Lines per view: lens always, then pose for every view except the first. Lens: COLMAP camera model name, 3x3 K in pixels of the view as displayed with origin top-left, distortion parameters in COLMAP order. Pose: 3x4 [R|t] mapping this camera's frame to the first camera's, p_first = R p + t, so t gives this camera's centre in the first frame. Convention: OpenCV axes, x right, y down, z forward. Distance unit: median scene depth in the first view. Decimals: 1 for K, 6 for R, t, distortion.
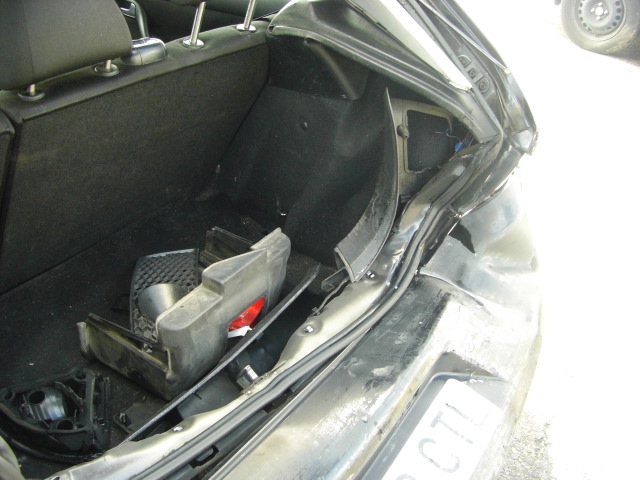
lens RADIAL K [[720.6, 0, 317.1], [0, 720.6, 224.8], [0, 0, 1]] dist [-0.167469, 0.113697]
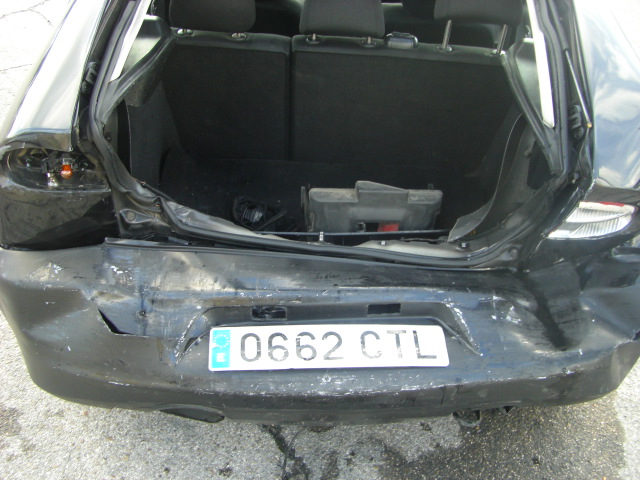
lens RADIAL K [[720.6, 0, 317.1], [0, 720.6, 224.8], [0, 0, 1]] dist [-0.167469, 0.113697]
pose [[0.574779, 0.402202, -0.712645, 0.924628], [-0.441711, 0.885598, 0.143555, -0.035398], [0.688855, 0.232271, 0.686680, -0.090775]]
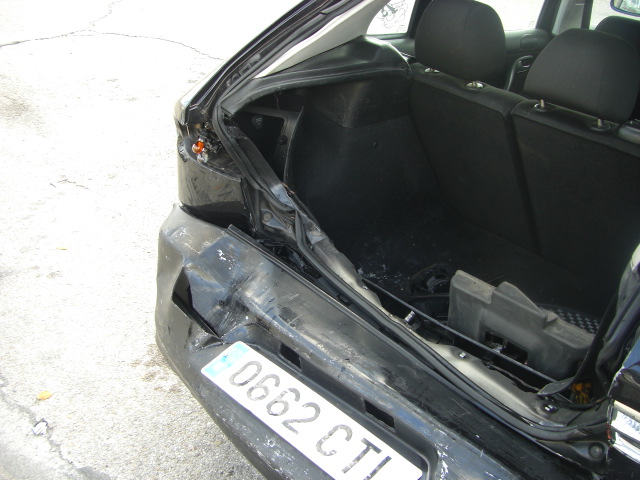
lens RADIAL K [[720.6, 0, 317.1], [0, 720.6, 224.8], [0, 0, 1]] dist [-0.167469, 0.113697]
pose [[-0.287883, 0.370862, -0.882941, 0.963123], [-0.526988, 0.708478, 0.469407, -0.402379], [0.799629, 0.600434, -0.008518, 0.701301]]
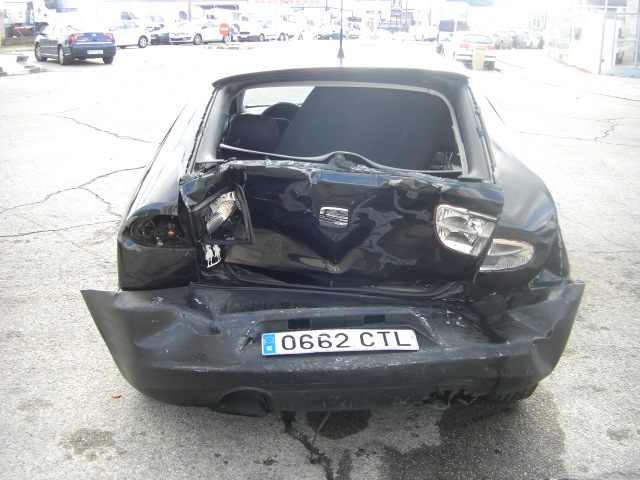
lens RADIAL K [[720.6, 0, 317.1], [0, 720.6, 224.8], [0, 0, 1]] dist [-0.167469, 0.113697]
pose [[0.584167, 0.169025, -0.793839, 1.572252], [-0.405899, 0.907820, -0.105397, 0.272716], [0.702848, 0.383788, 0.598926, -0.481754]]
